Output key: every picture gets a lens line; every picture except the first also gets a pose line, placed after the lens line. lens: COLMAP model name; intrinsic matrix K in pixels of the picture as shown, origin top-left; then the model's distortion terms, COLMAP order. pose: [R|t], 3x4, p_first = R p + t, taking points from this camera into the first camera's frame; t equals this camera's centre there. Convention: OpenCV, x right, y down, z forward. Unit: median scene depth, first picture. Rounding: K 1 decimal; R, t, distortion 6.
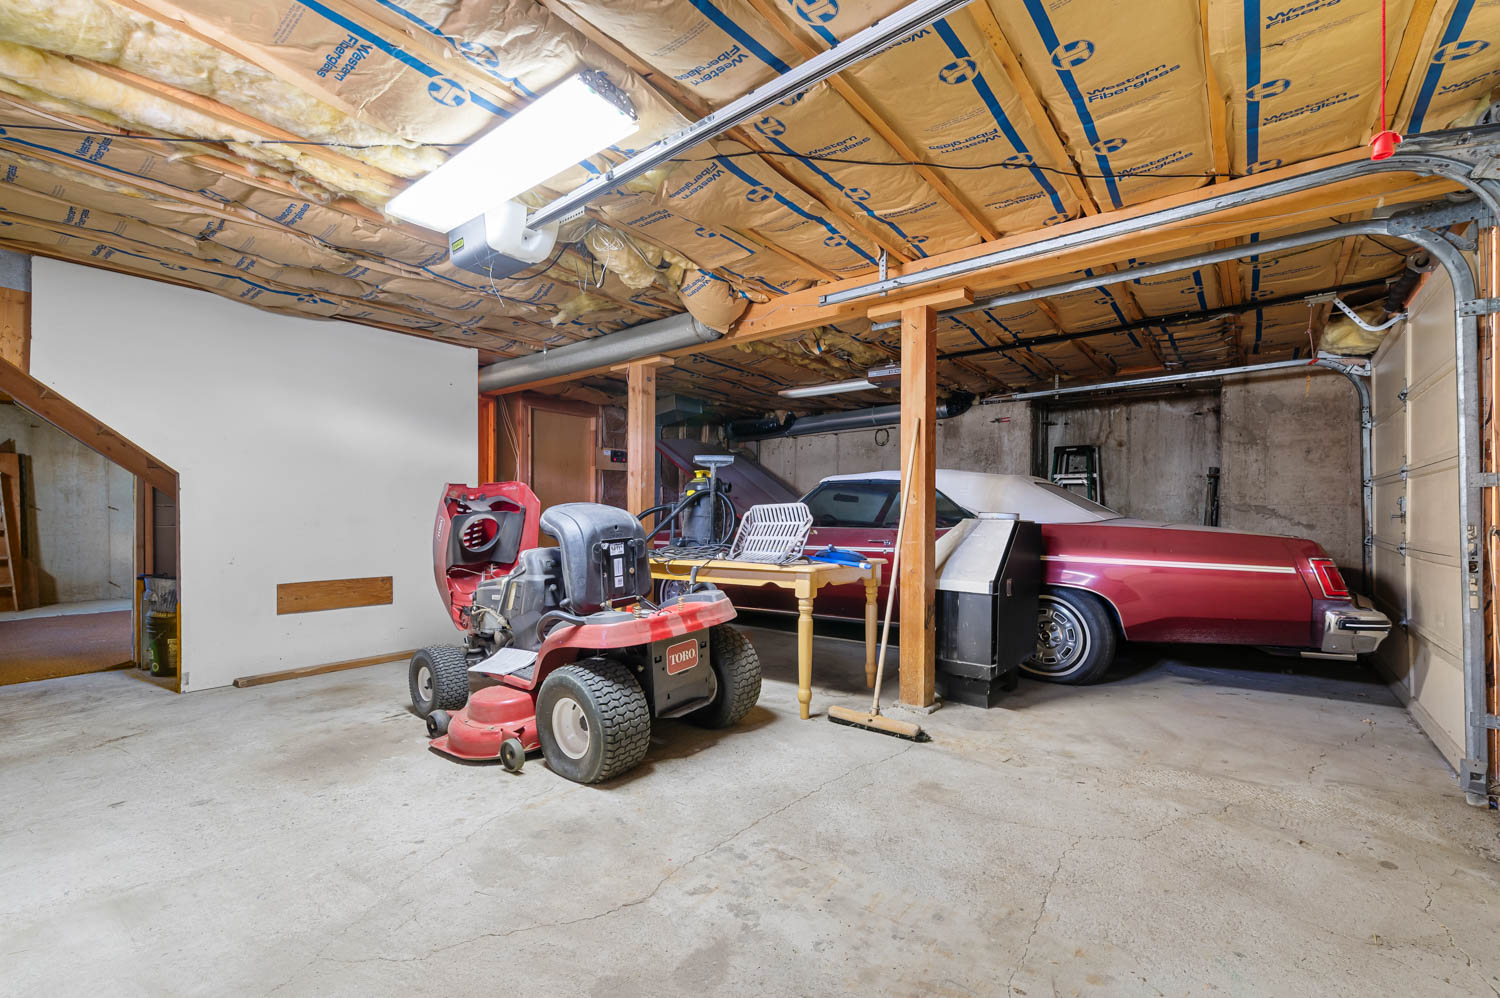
lens RADIAL K [[655.4, 0, 761.2], [0, 655.4, 506.7], [0, 0, 1]] dist [0.001294, -0.001108]
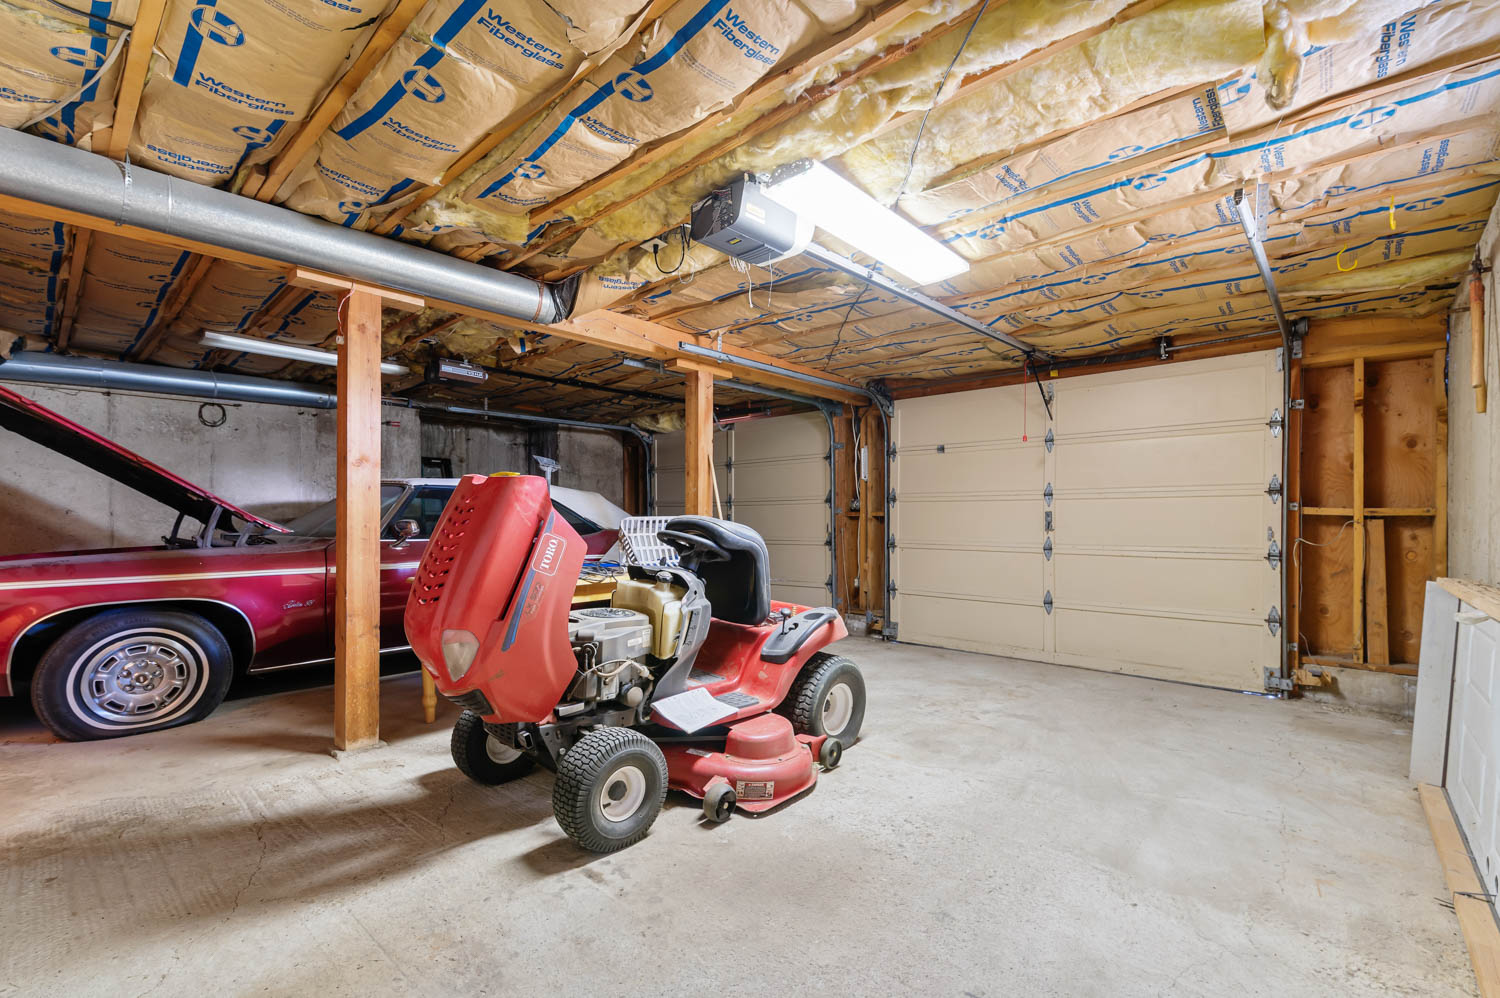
lens RADIAL K [[655.4, 0, 762.5], [0, 655.4, 511.5], [0, 0, 1]] dist [0.001294, -0.001108]
pose [[0.065431, 0.011555, 0.997790, -1.441249], [-0.015294, 0.999827, -0.010576, -0.005578], [-0.997740, -0.014568, 0.065597, 1.030199]]
